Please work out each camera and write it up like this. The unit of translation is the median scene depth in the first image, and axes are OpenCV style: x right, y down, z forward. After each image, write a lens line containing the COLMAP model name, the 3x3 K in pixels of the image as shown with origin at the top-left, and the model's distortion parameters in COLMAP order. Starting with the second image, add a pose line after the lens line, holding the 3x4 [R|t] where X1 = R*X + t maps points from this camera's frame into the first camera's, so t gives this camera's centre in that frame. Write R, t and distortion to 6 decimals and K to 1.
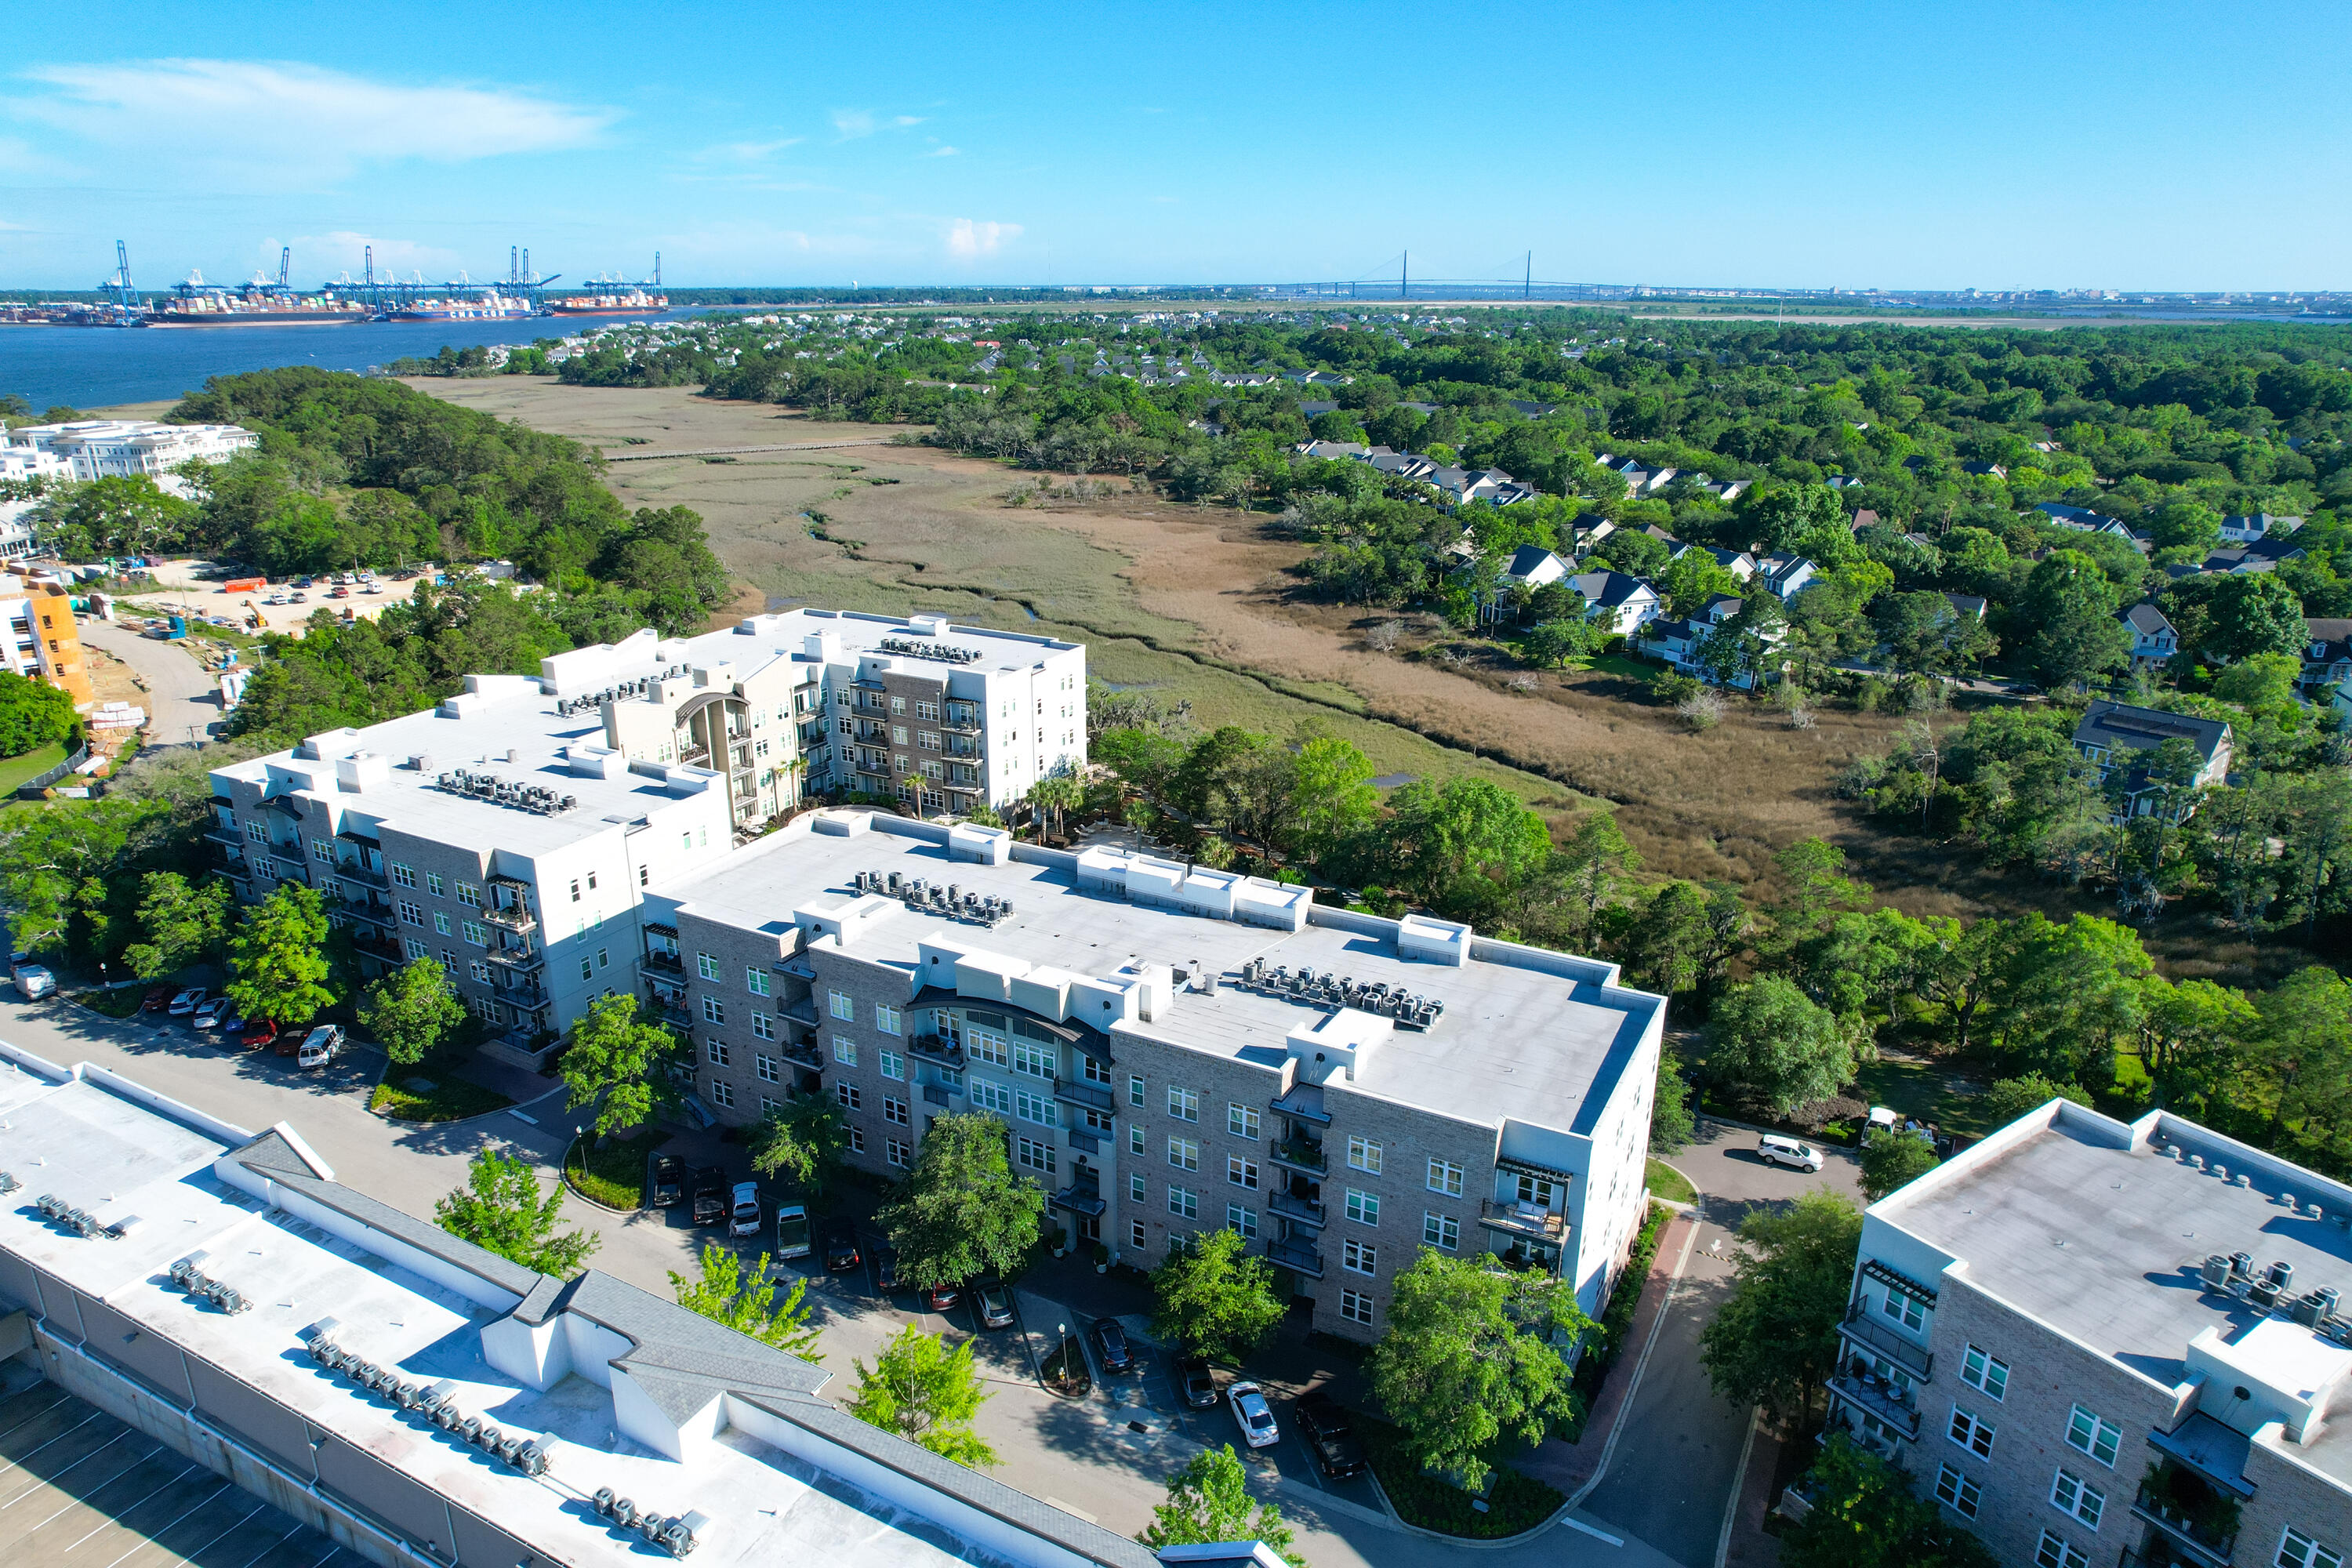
lens RADIAL K [[1493.1, 0, 1187.2], [0, 1493.1, 778.5], [0, 0, 1]] dist [-0.078485, 0.071523]
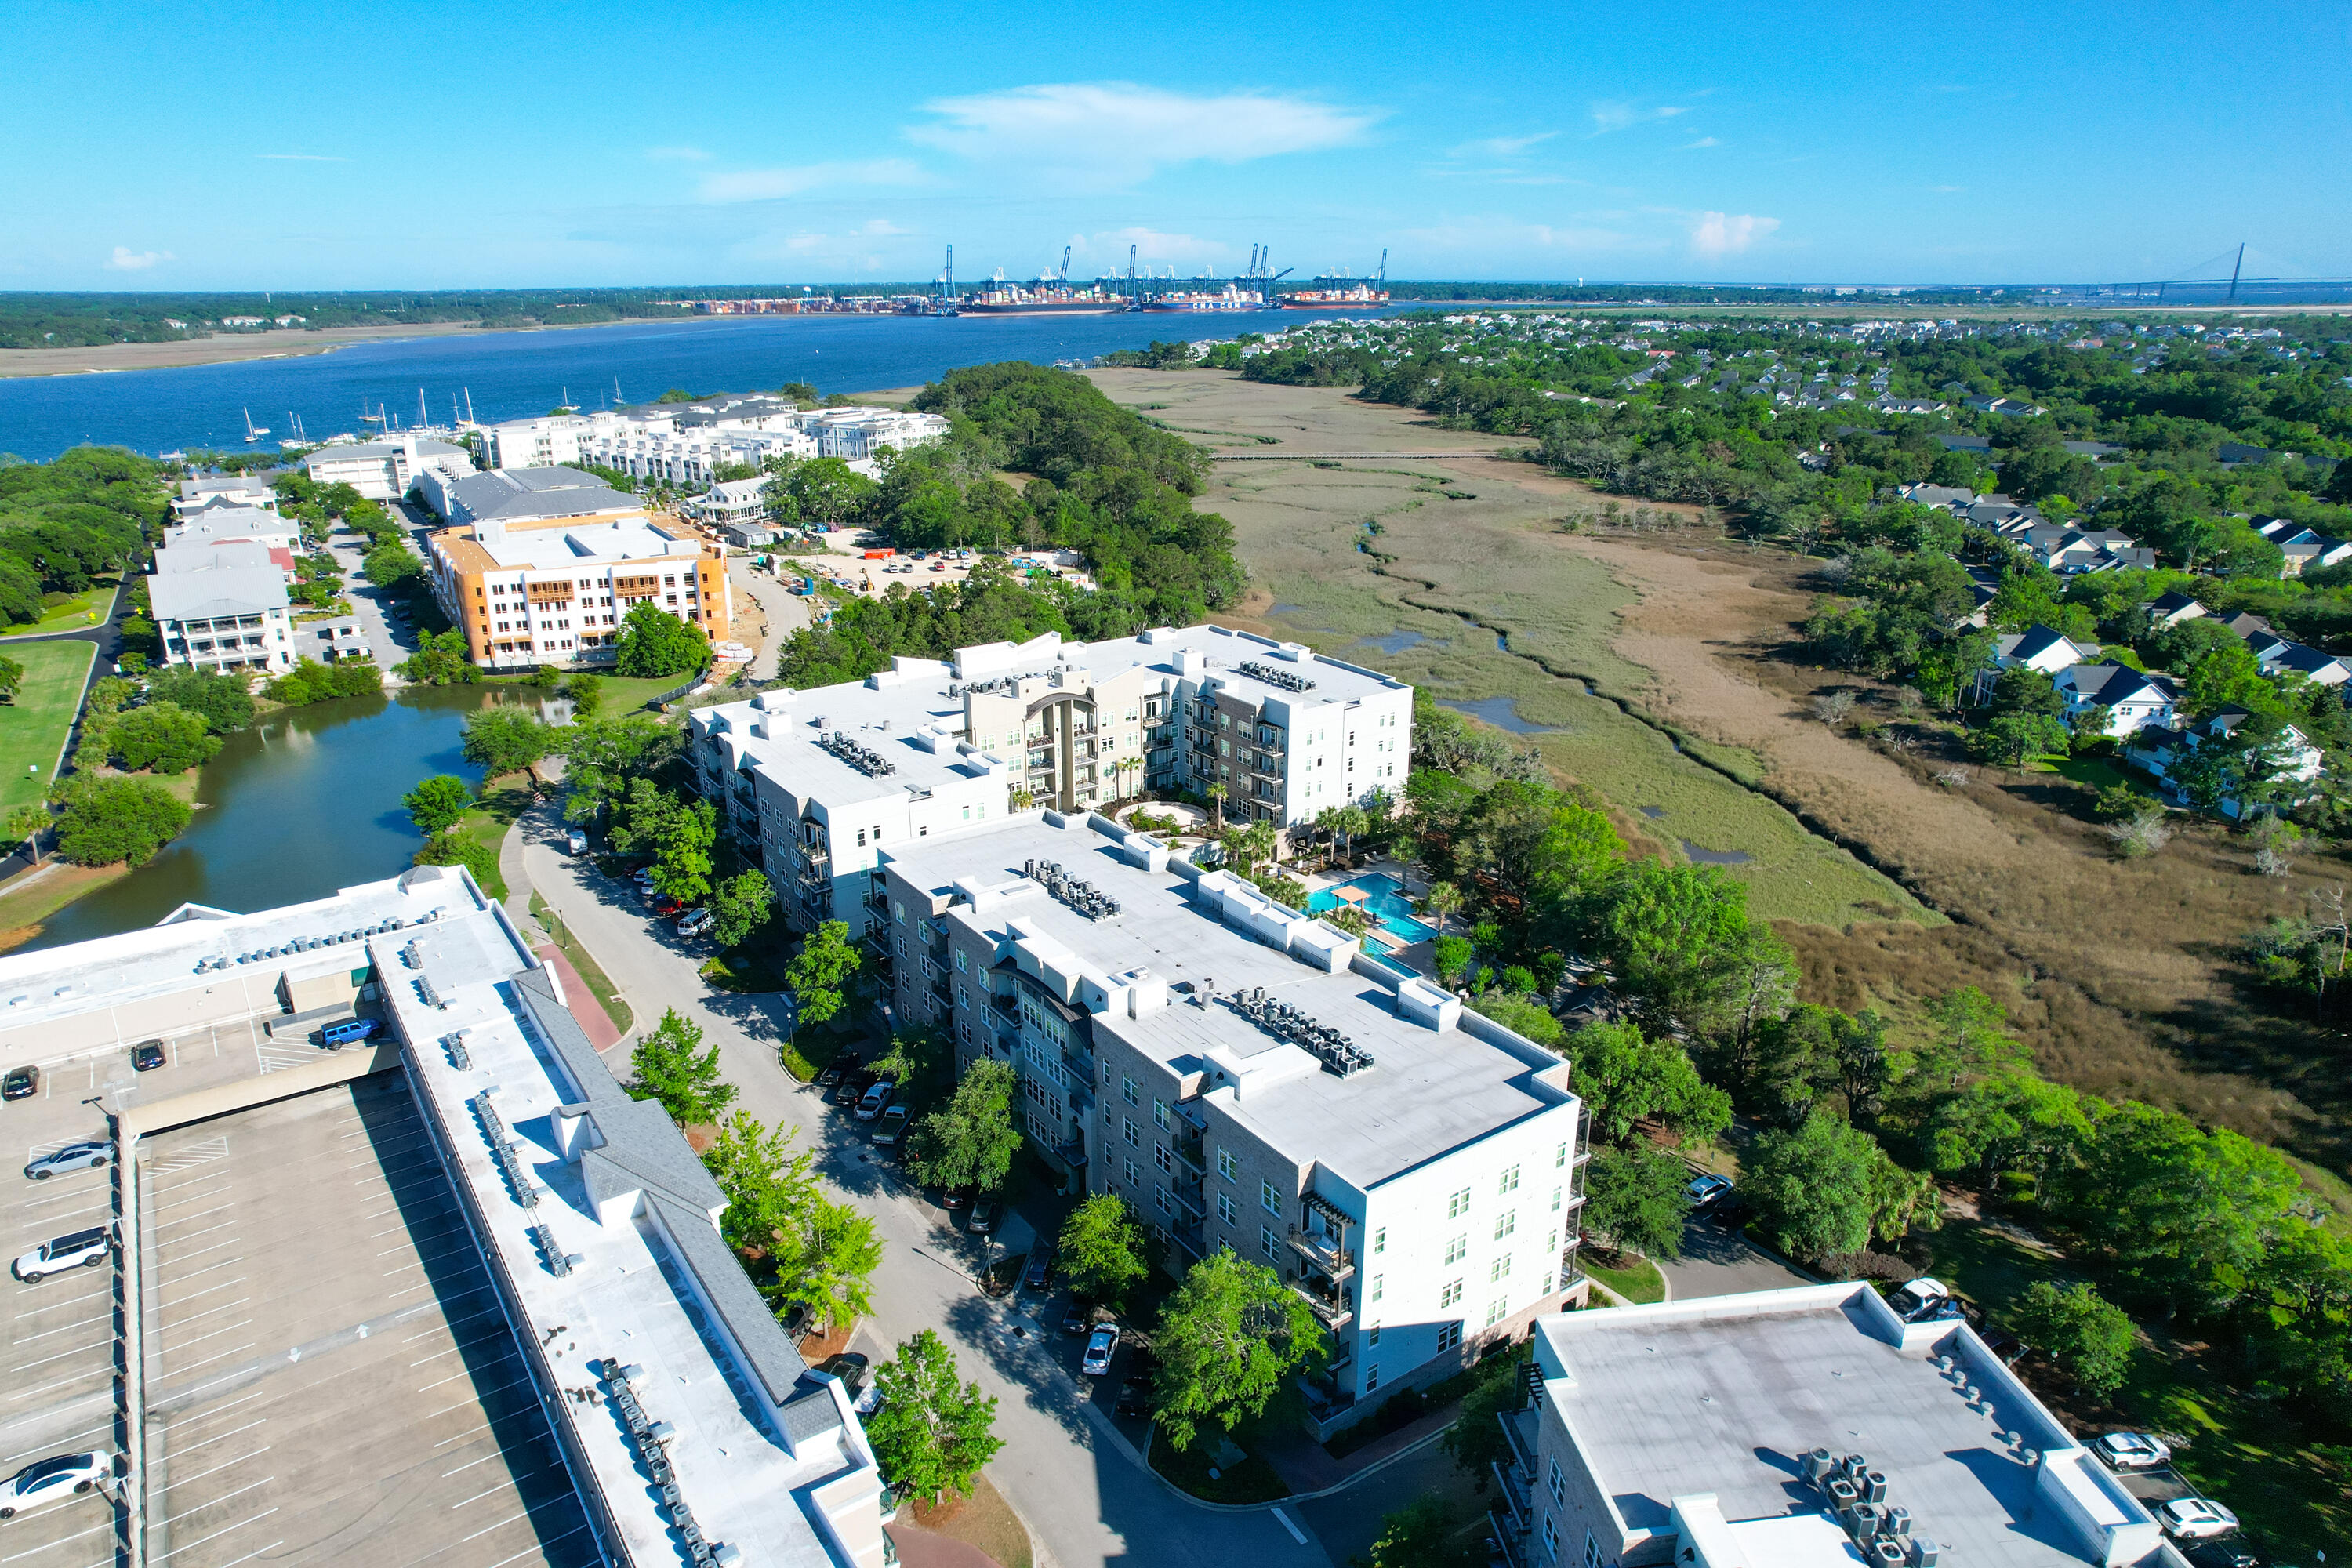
lens RADIAL K [[1493.1, 0, 1187.2], [0, 1493.1, 778.5], [0, 0, 1]] dist [-0.078485, 0.071523]
pose [[0.896883, 0.138418, -0.420049, 0.239932], [-0.137370, 0.989973, 0.032914, -0.036389], [0.420393, 0.028182, 0.906905, -0.037947]]
